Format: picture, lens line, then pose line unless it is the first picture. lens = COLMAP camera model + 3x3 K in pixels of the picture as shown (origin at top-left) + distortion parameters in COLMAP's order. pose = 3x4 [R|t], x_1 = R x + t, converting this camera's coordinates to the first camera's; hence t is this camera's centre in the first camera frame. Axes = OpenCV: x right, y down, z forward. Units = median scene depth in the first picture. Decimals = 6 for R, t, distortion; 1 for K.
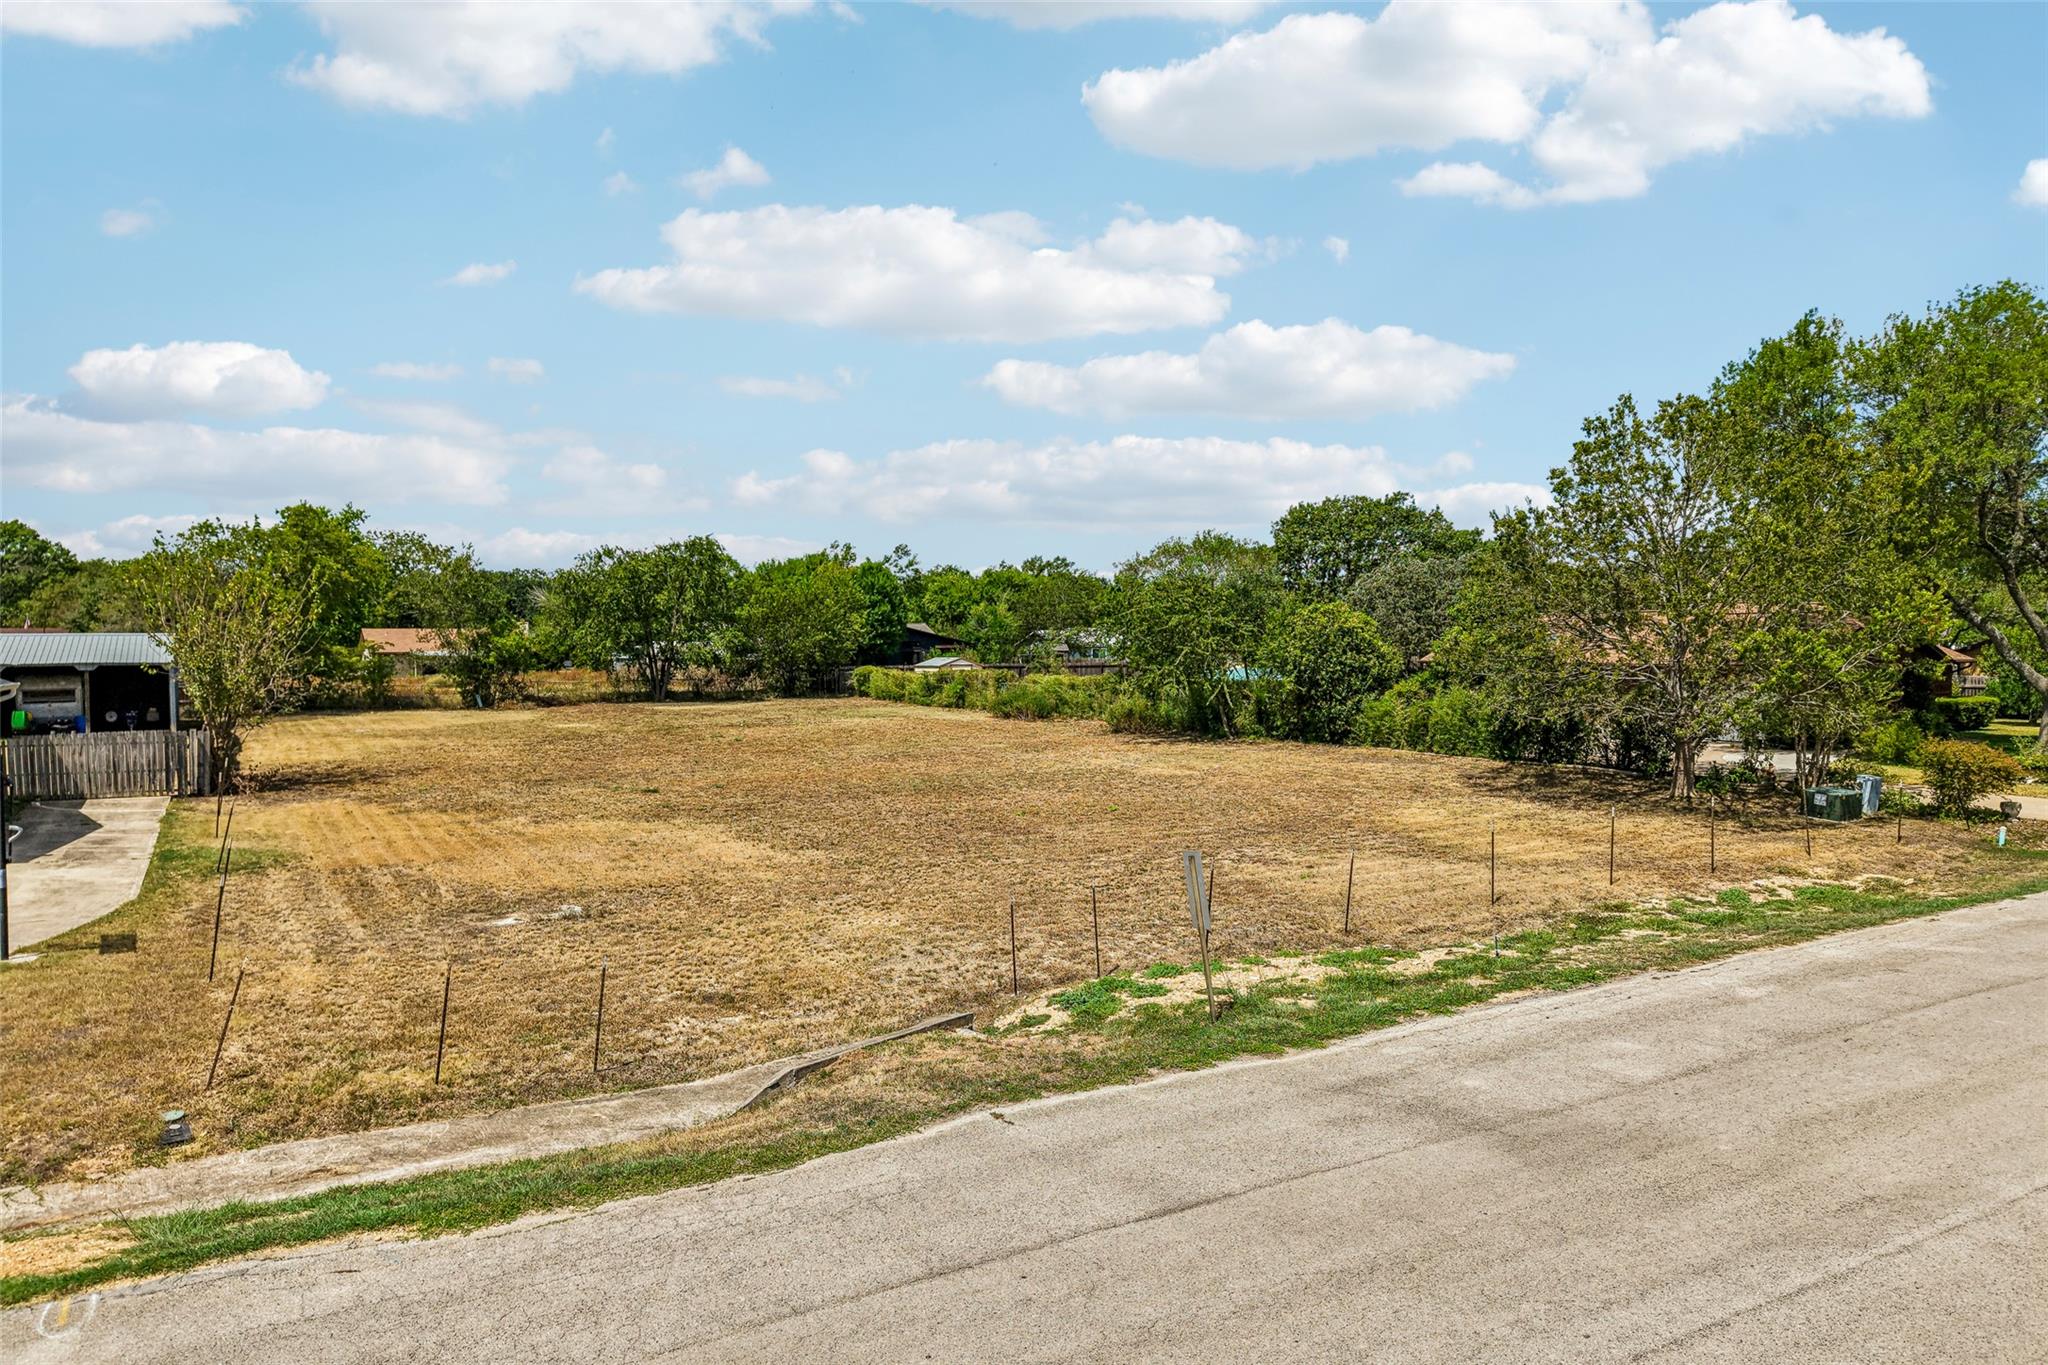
lens RADIAL K [[1374.1, 0, 1017.5], [0, 1374.1, 682.3], [0, 0, 1]] dist [0.056390, -0.066572]
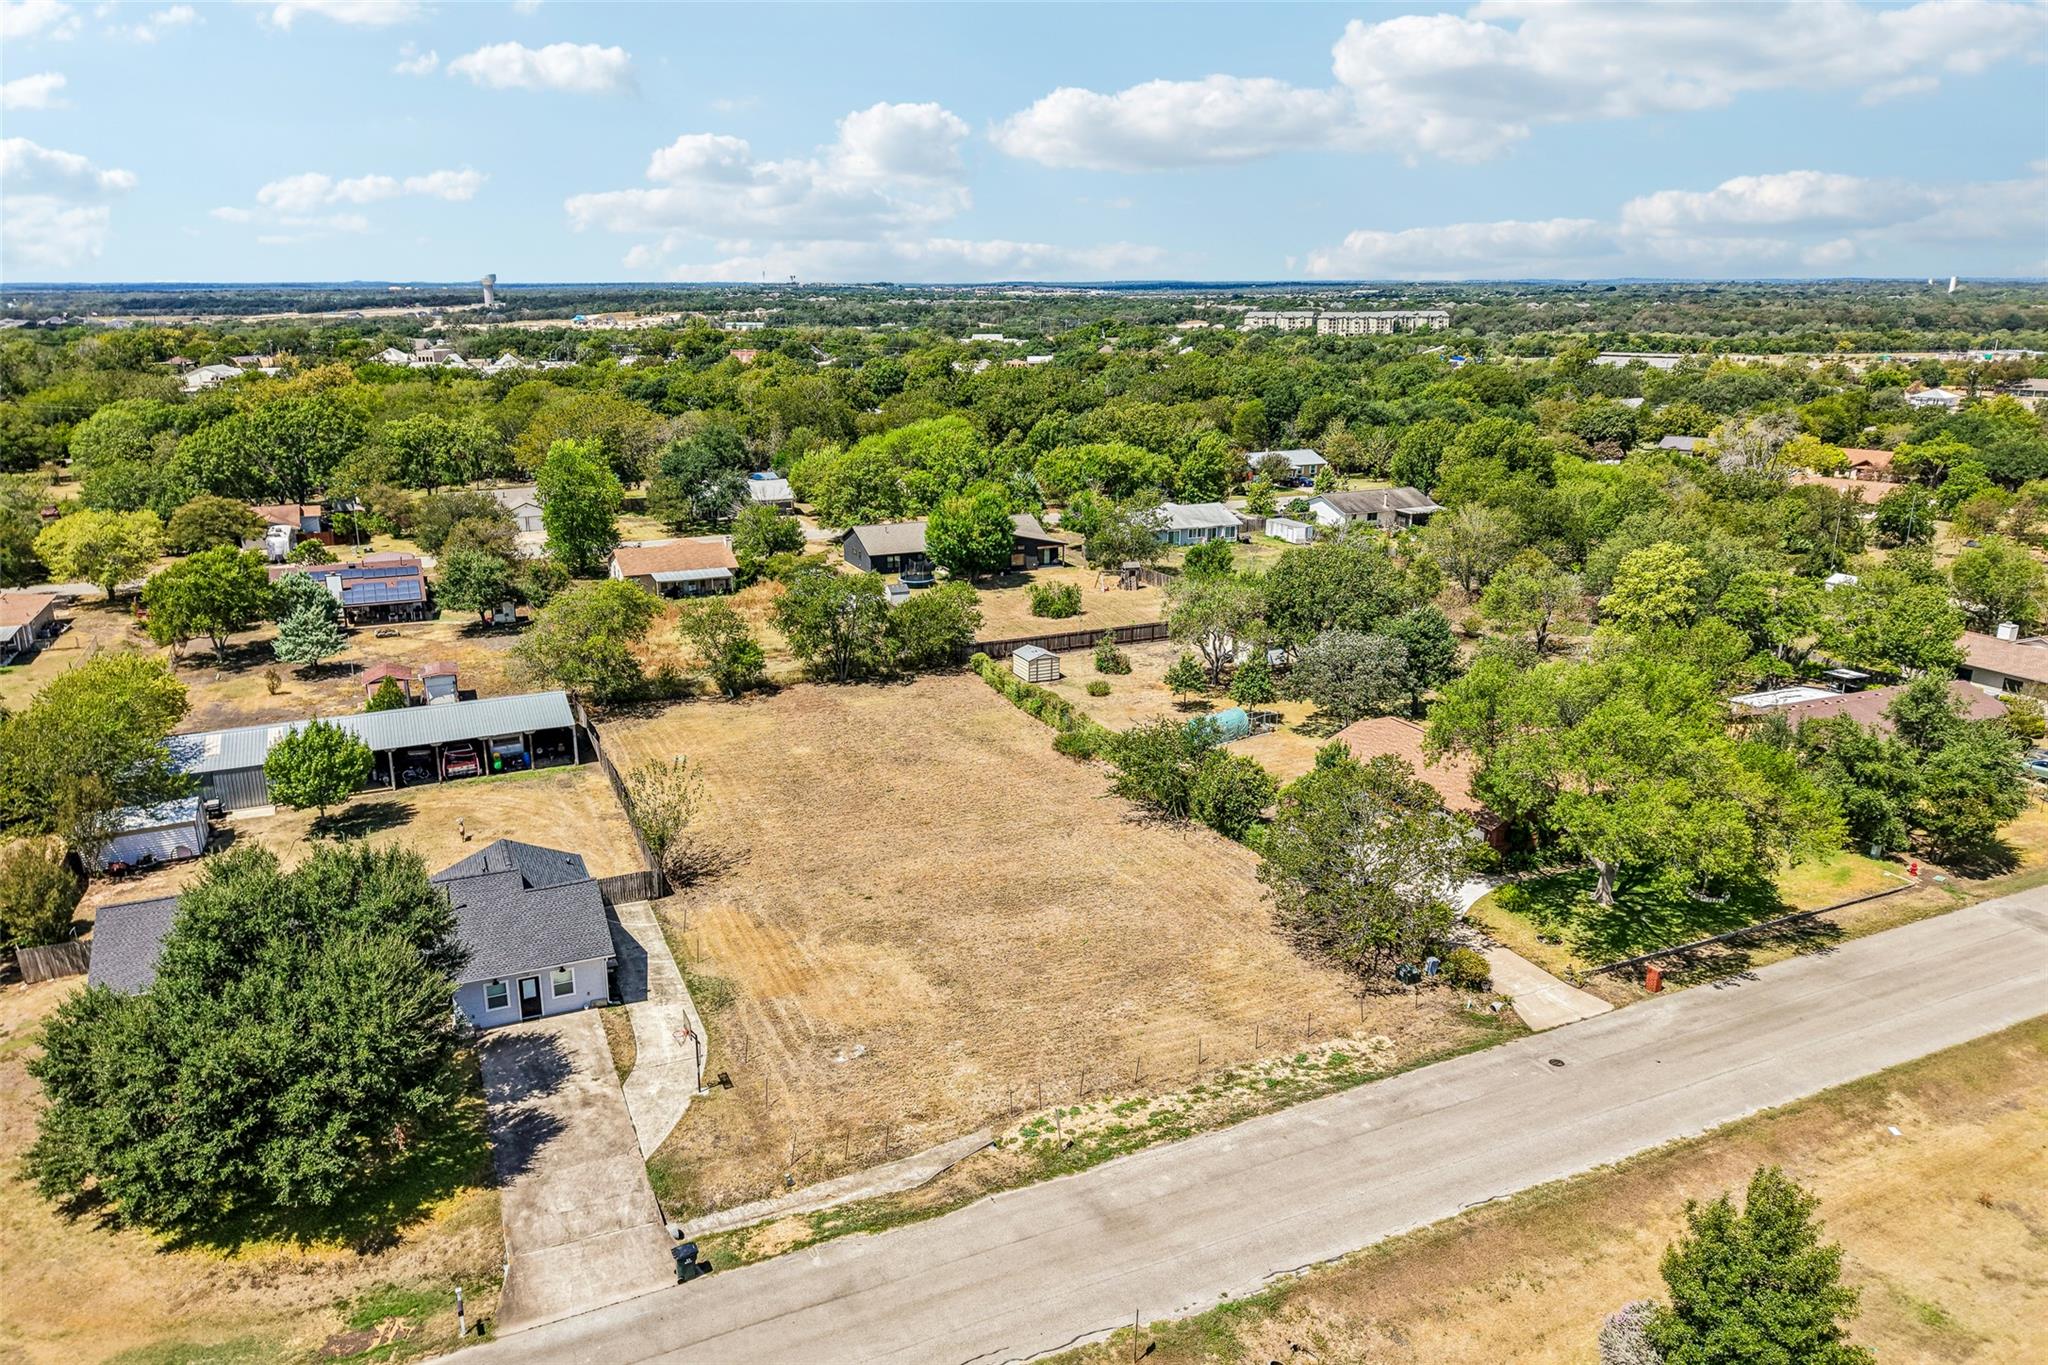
lens RADIAL K [[1374.1, 0, 1017.5], [0, 1374.1, 682.3], [0, 0, 1]] dist [0.056390, -0.066572]
pose [[0.995641, 0.036562, -0.085808, 0.317667], [-0.014641, 0.969828, 0.243352, -1.944578], [0.092116, -0.241035, 0.966135, -2.318526]]
